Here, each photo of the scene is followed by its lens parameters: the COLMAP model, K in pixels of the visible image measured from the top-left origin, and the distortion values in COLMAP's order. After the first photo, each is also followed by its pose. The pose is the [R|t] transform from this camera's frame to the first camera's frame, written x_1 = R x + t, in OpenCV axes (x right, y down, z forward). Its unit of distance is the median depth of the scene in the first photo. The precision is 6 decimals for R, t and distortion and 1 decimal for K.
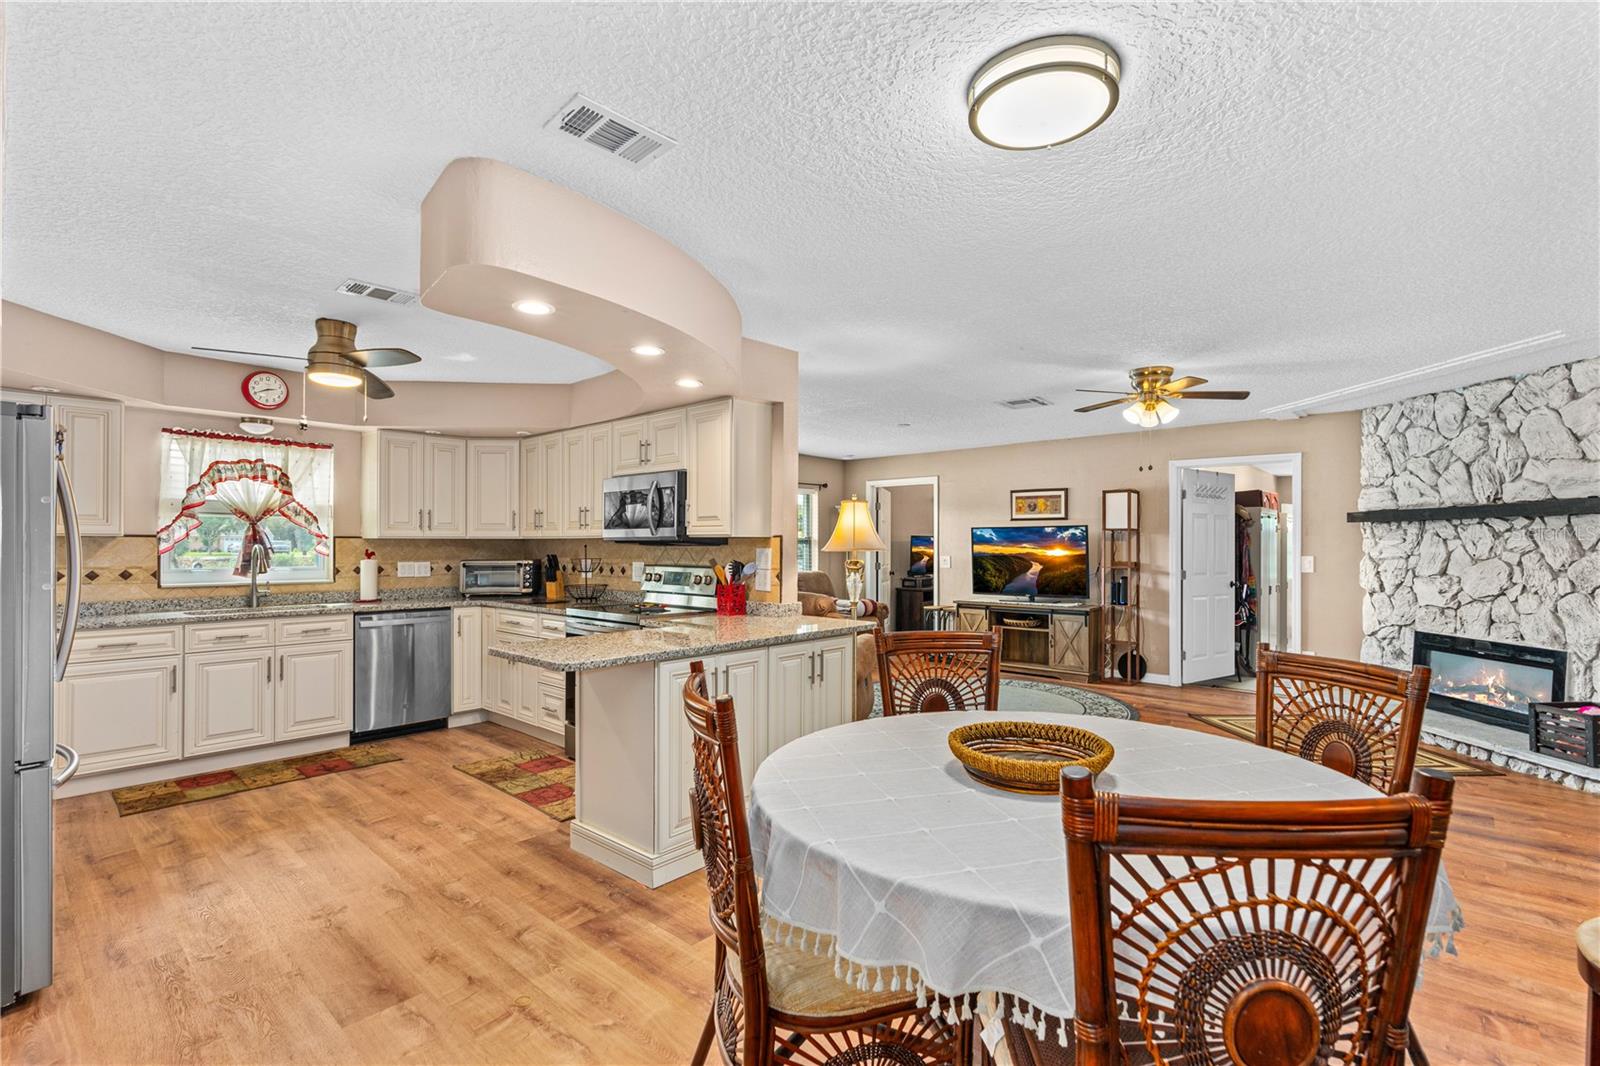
lens RADIAL K [[722.7, 0, 814.9], [0, 722.7, 538.8], [0, 0, 1]] dist [-0.008657, 0.000162]
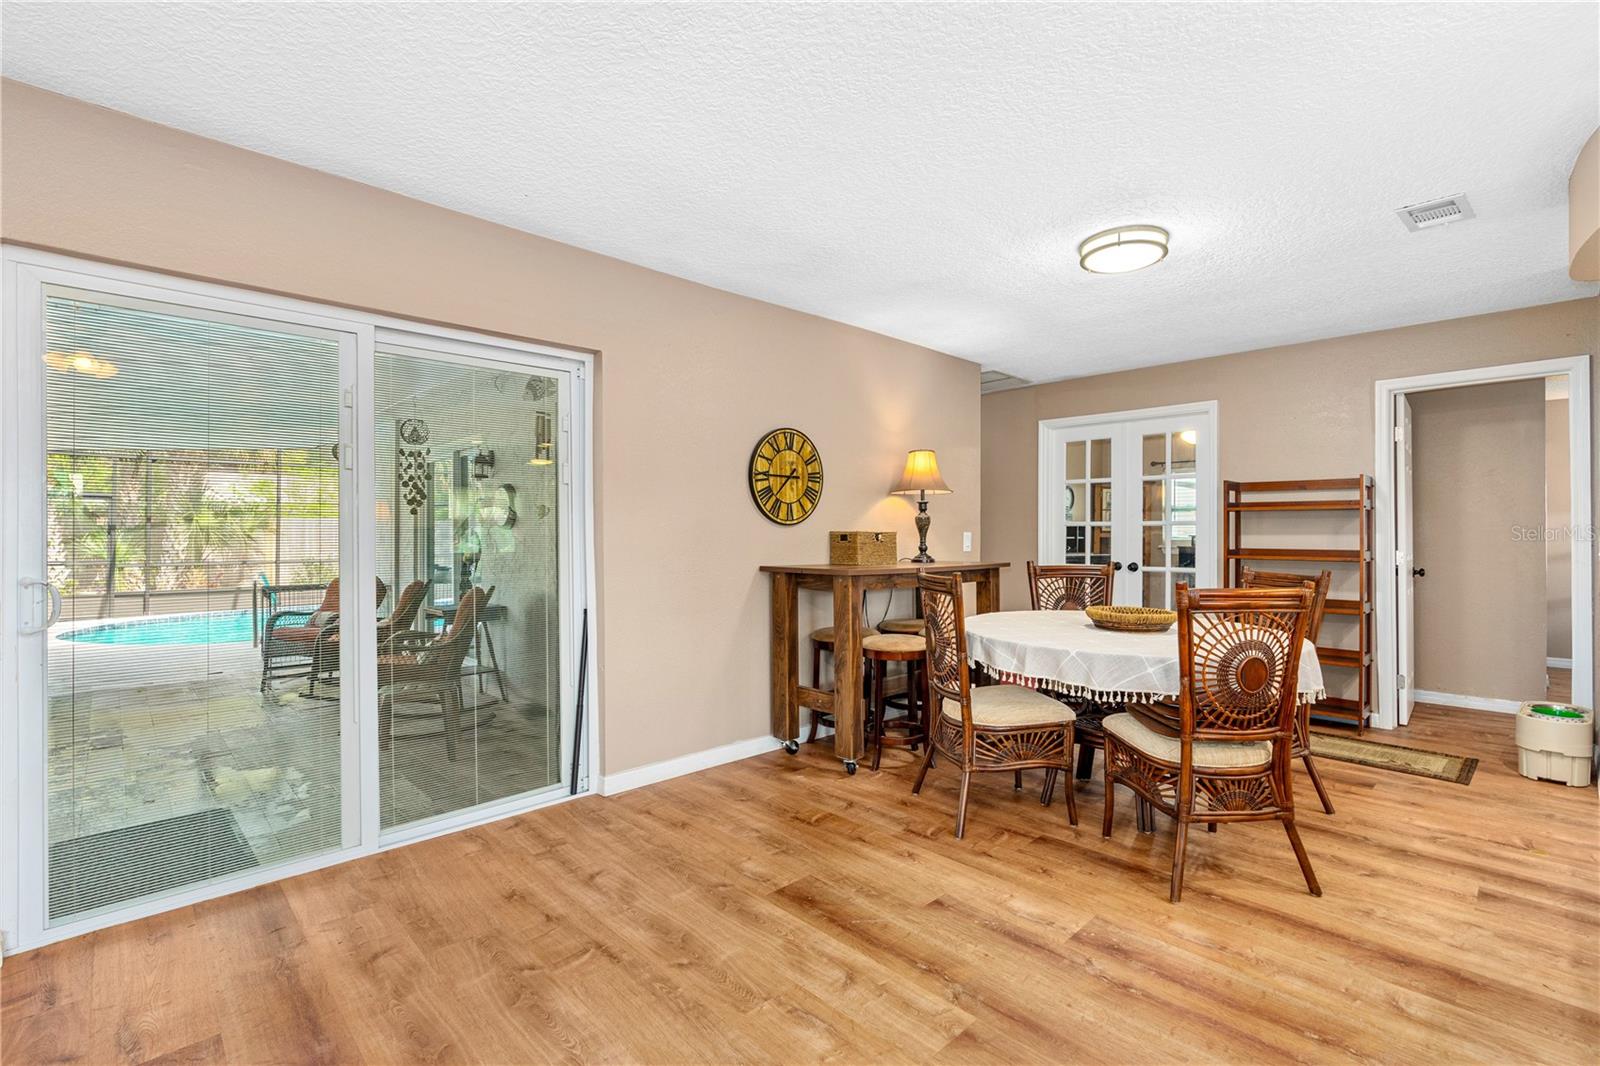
lens RADIAL K [[720.3, 0, 811.5], [0, 720.3, 536.3], [0, 0, 1]] dist [-0.004086, 0.000285]
pose [[-0.997111, -0.004625, 0.075811, 0.342478], [-0.004987, 0.999977, -0.004582, 0.036372], [-0.075788, -0.004947, -0.997112, 1.012999]]
